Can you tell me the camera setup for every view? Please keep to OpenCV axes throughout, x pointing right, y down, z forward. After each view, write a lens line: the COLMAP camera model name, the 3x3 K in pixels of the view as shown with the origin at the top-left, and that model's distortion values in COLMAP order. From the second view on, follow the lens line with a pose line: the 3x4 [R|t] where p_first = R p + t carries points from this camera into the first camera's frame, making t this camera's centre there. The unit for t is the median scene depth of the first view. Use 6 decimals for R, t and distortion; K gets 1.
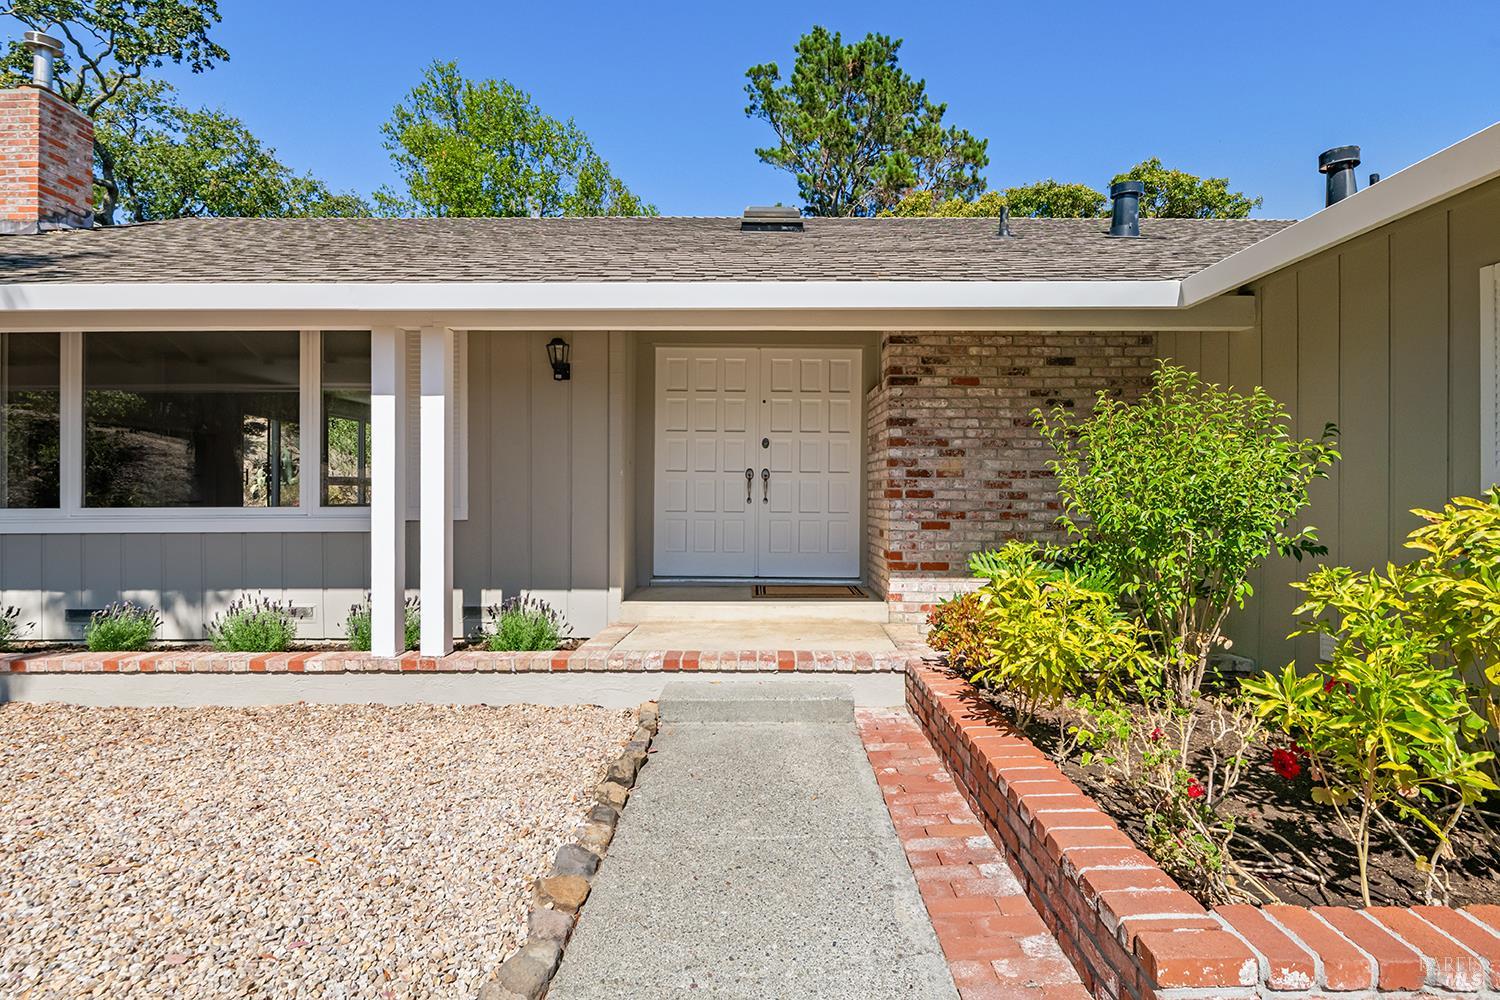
lens RADIAL K [[750.2, 0, 750.0], [0, 750.2, 500.0], [0, 0, 1]] dist [-0.002245, -0.002036]
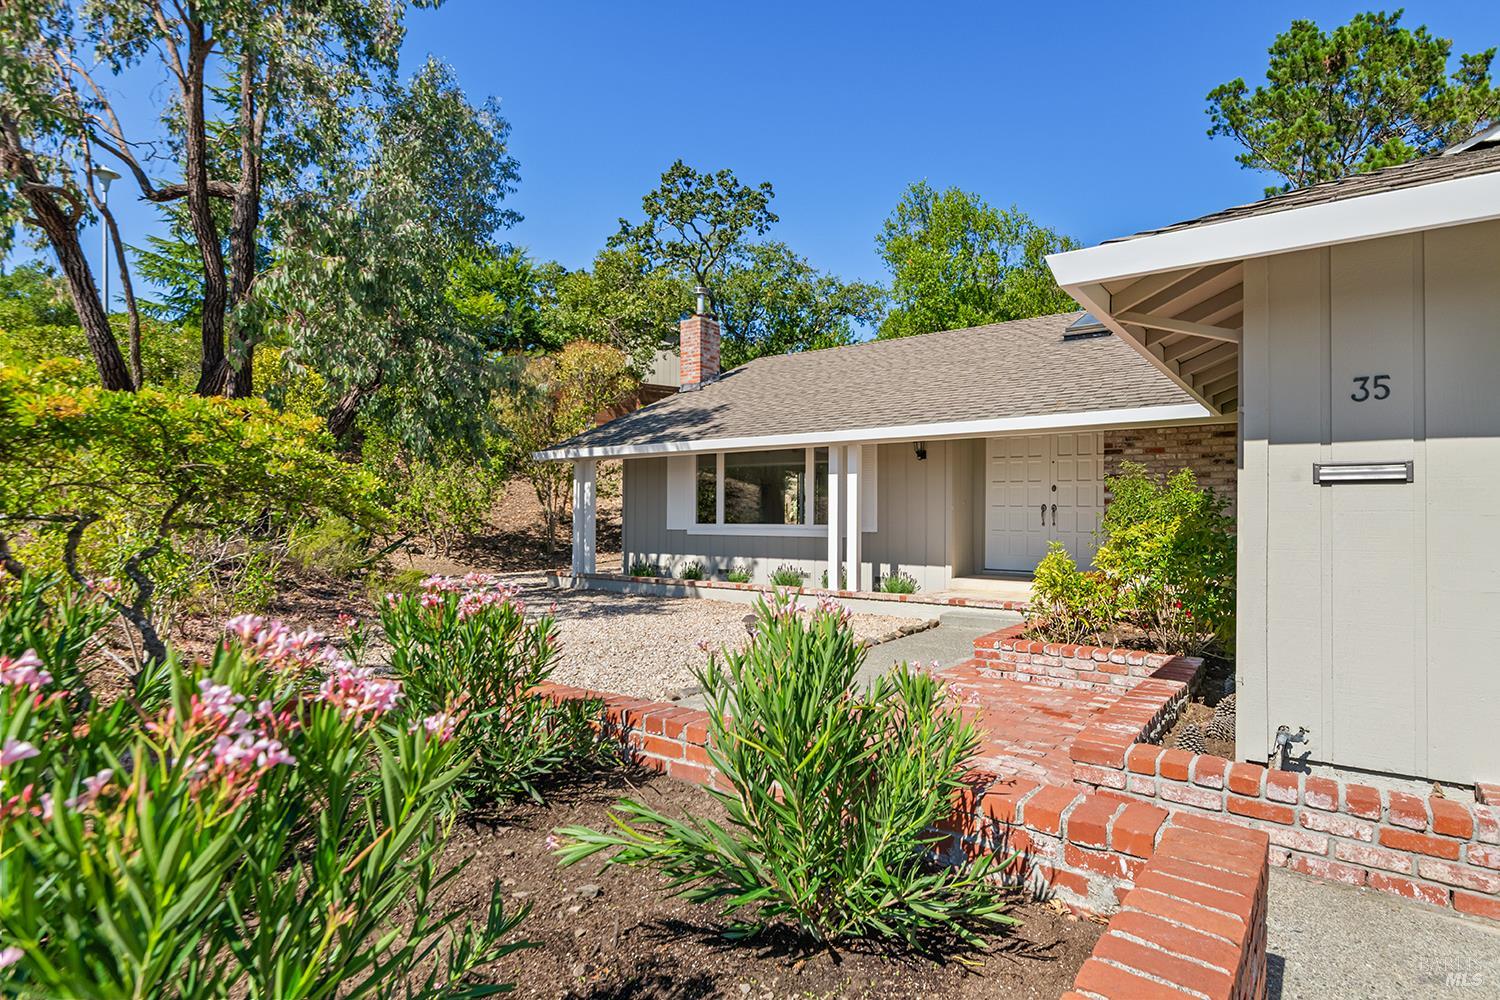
lens RADIAL K [[795.7, 0, 750.0], [0, 795.7, 500.0], [0, 0, 1]] dist [0.000528, 0.000407]
pose [[0.801282, -0.010735, -0.598191, 0.357968], [-0.008133, 0.999551, -0.028832, 0.002471], [0.598232, 0.027967, 0.800835, -0.516320]]
